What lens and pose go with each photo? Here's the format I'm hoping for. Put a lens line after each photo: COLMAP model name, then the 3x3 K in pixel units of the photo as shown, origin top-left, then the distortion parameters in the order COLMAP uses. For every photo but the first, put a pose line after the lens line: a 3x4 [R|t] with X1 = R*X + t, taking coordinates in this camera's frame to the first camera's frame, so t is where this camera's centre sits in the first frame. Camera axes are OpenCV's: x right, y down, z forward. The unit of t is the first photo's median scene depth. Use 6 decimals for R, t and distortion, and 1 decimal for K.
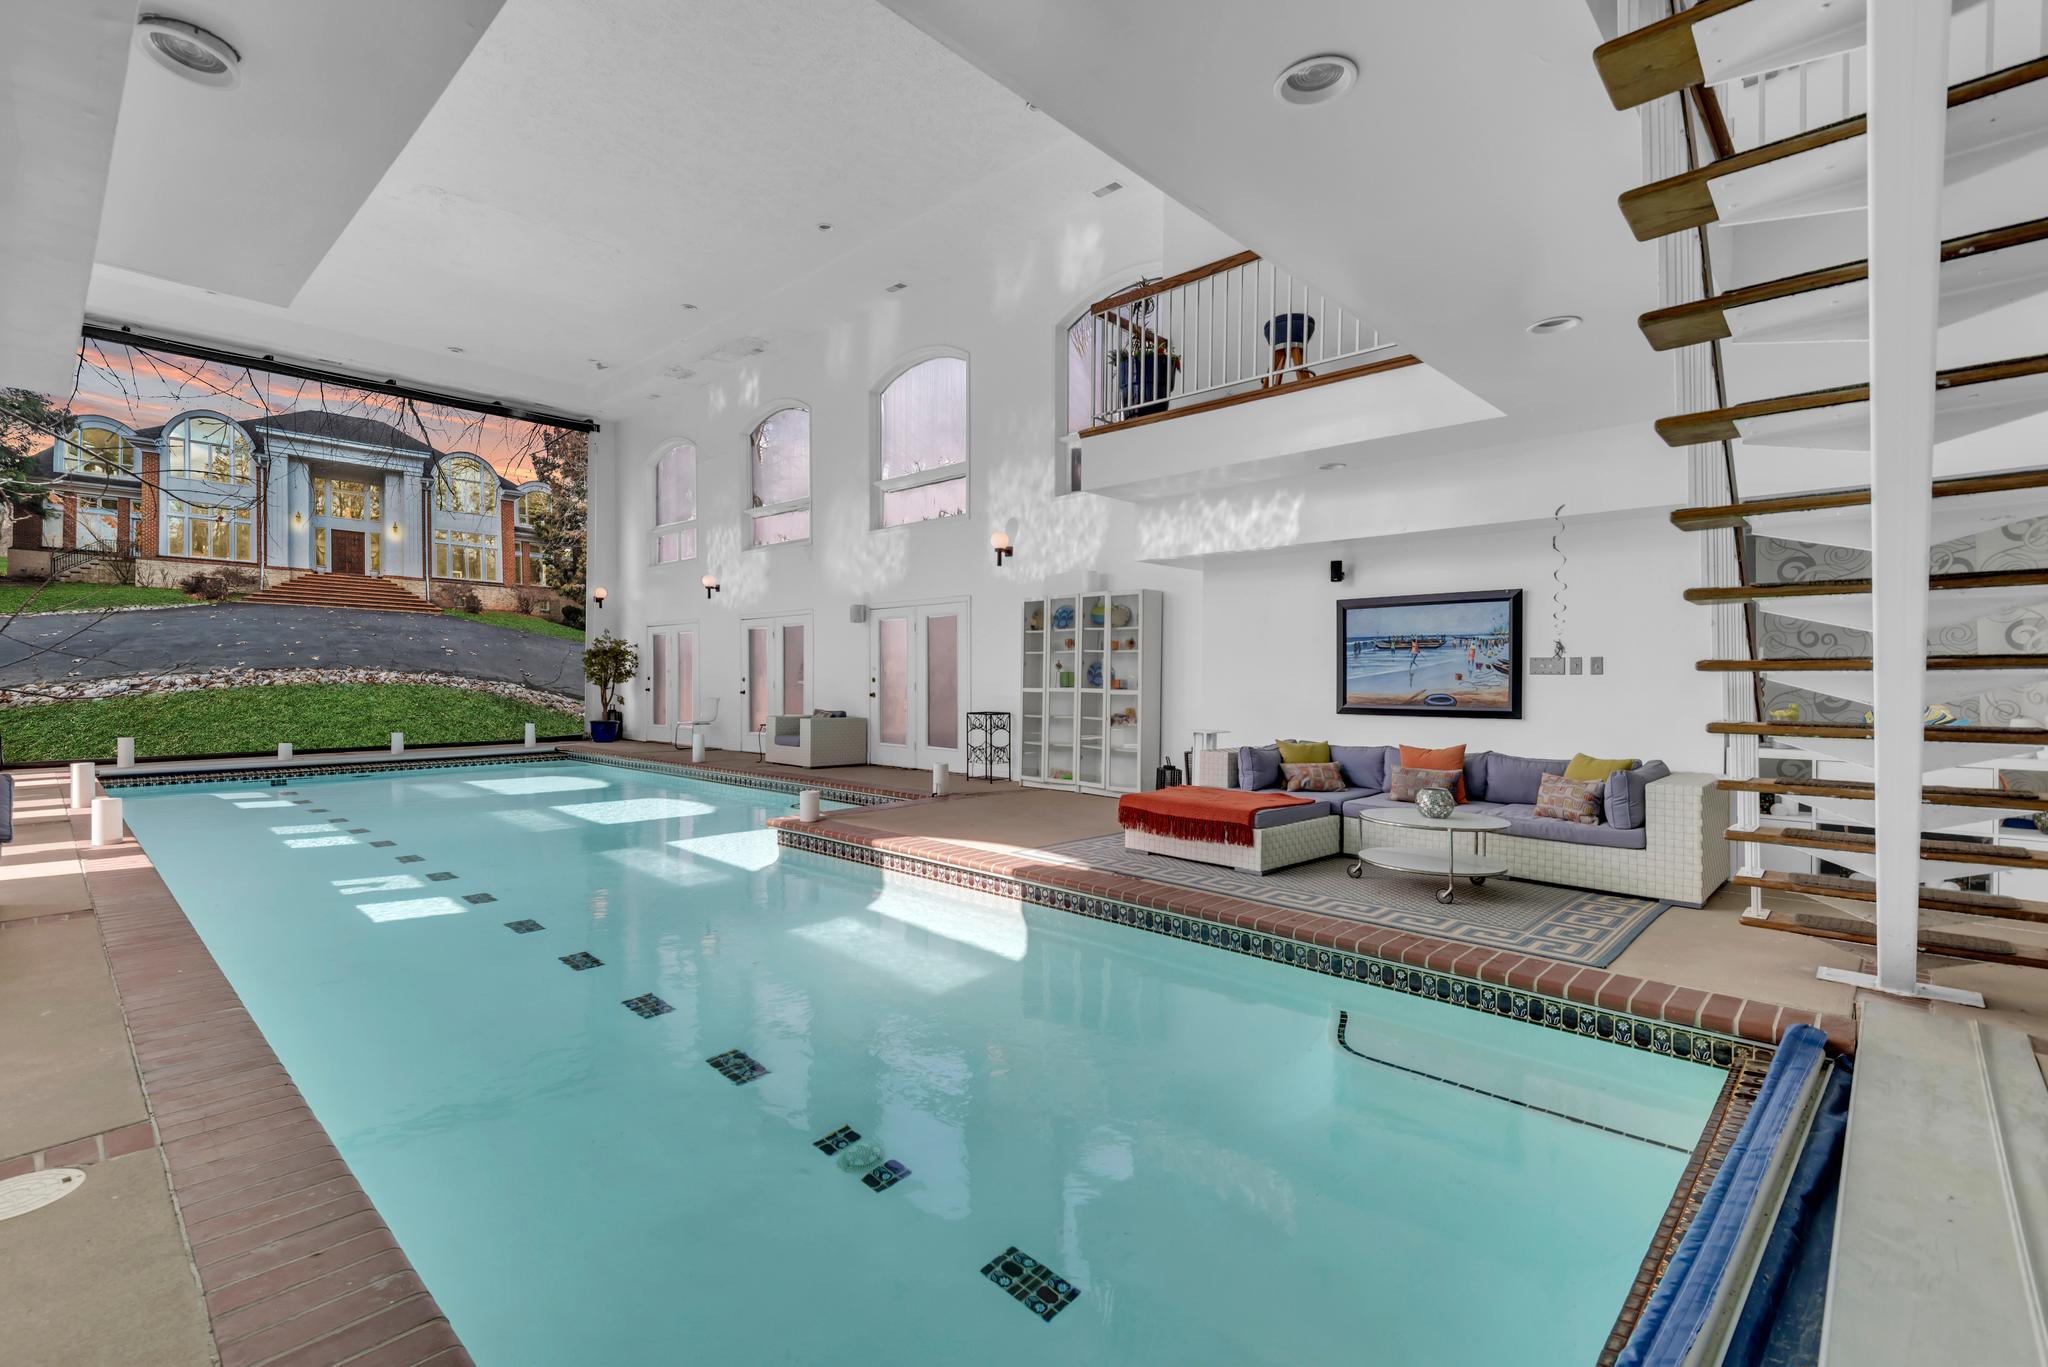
lens RADIAL K [[932.8, 0, 1024.9], [0, 932.8, 680.5], [0, 0, 1]] dist [0.023517, -0.001090]
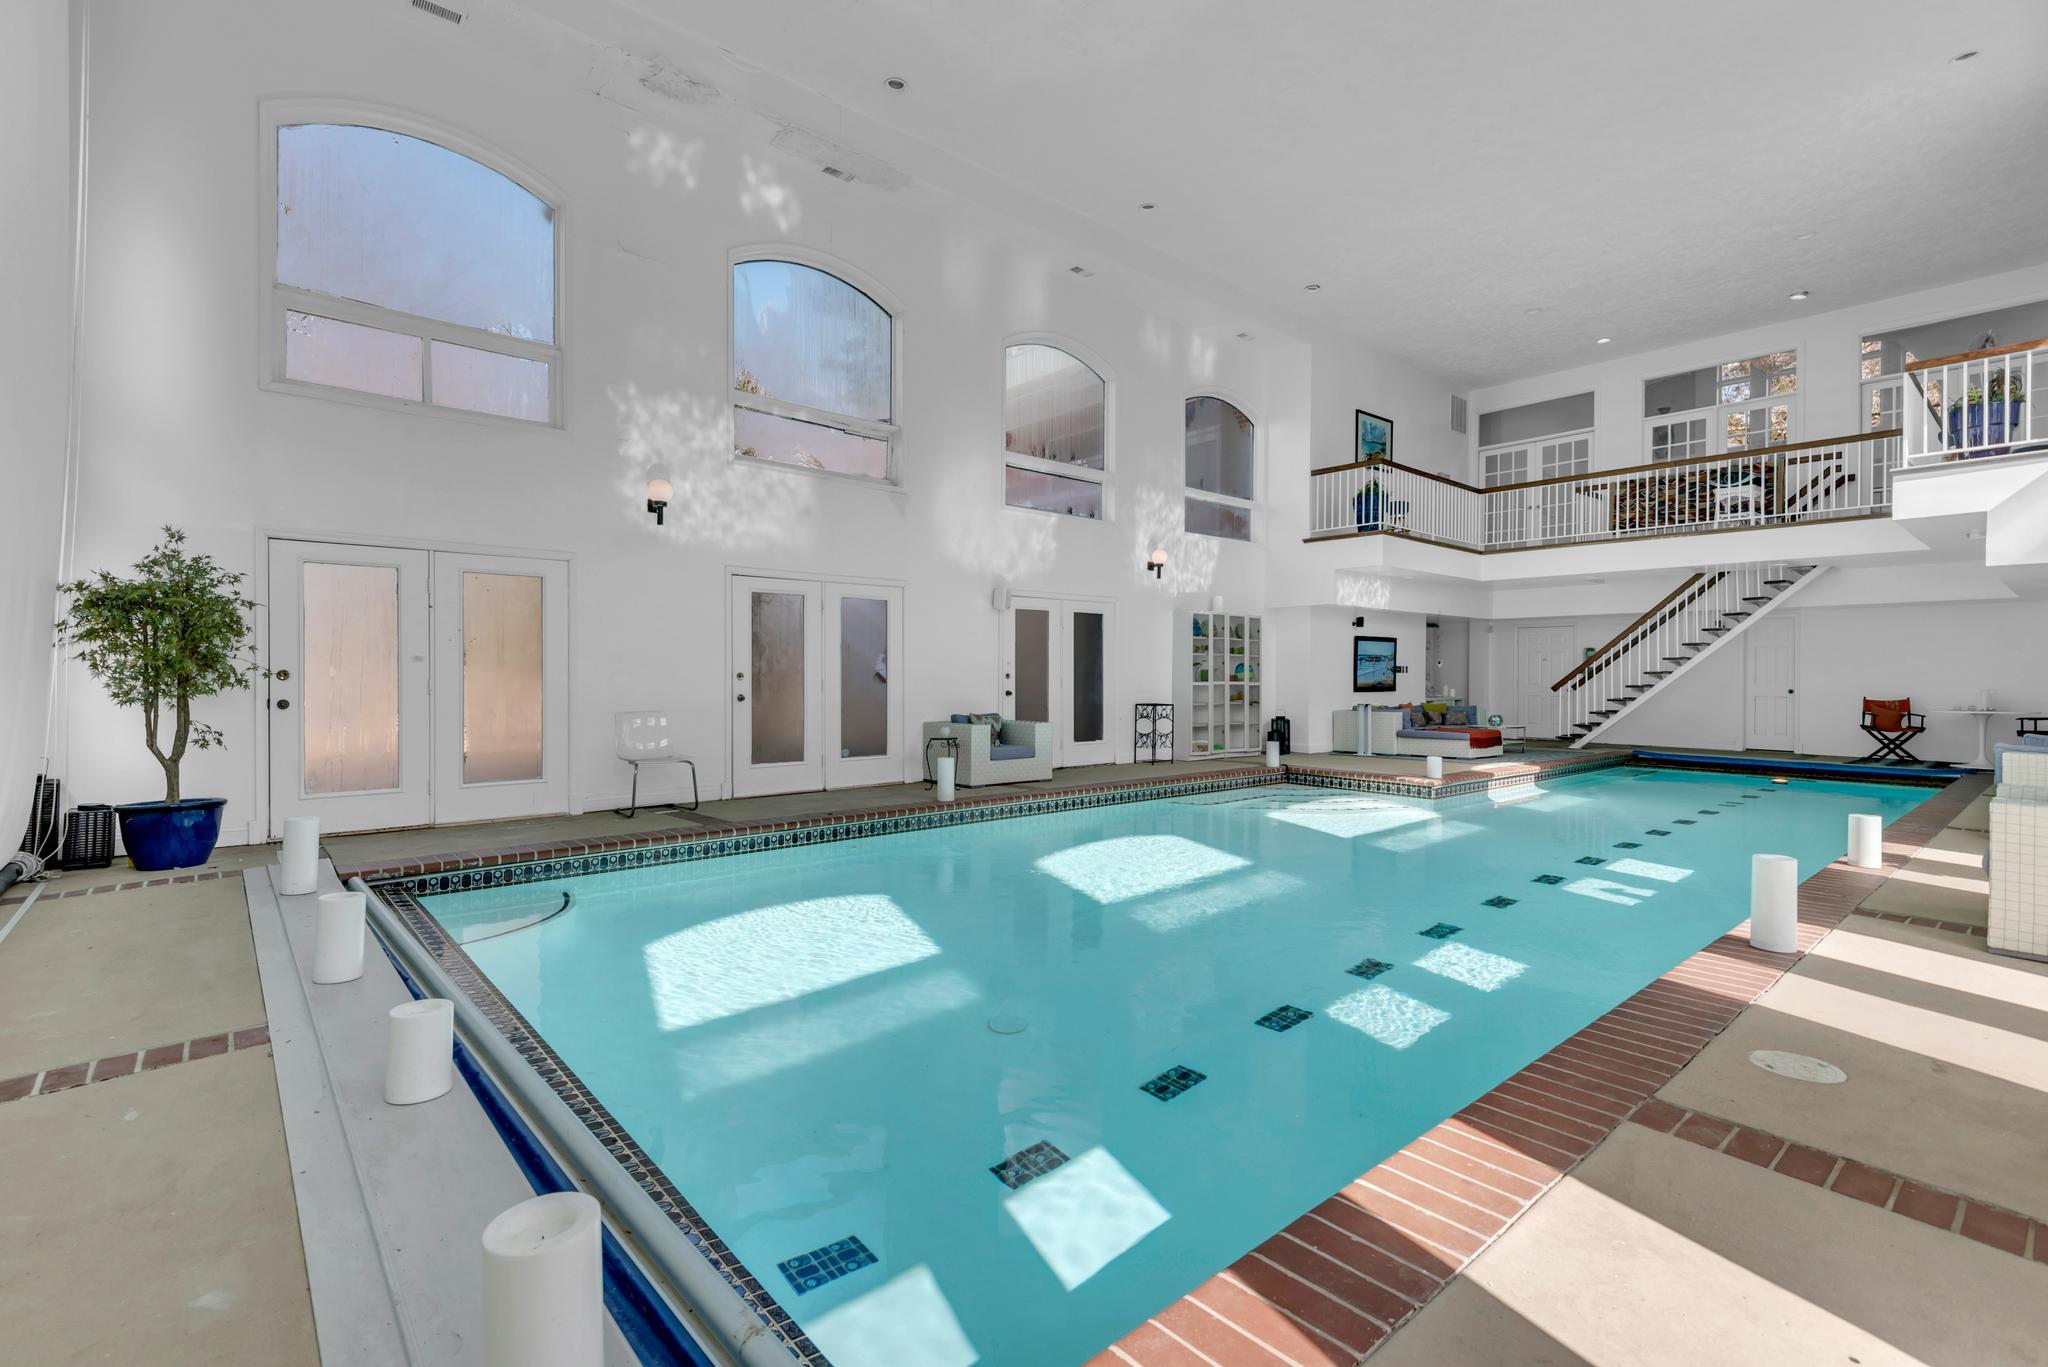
lens RADIAL K [[932.8, 0, 1028.2], [0, 932.8, 682.8], [0, 0, 1]] dist [0.023517, -0.001090]
pose [[0.088744, -0.010445, 0.996000, -1.306854], [0.000436, 0.999945, 0.010448, -0.003996], [-0.996054, -0.000493, 0.088744, 1.145355]]
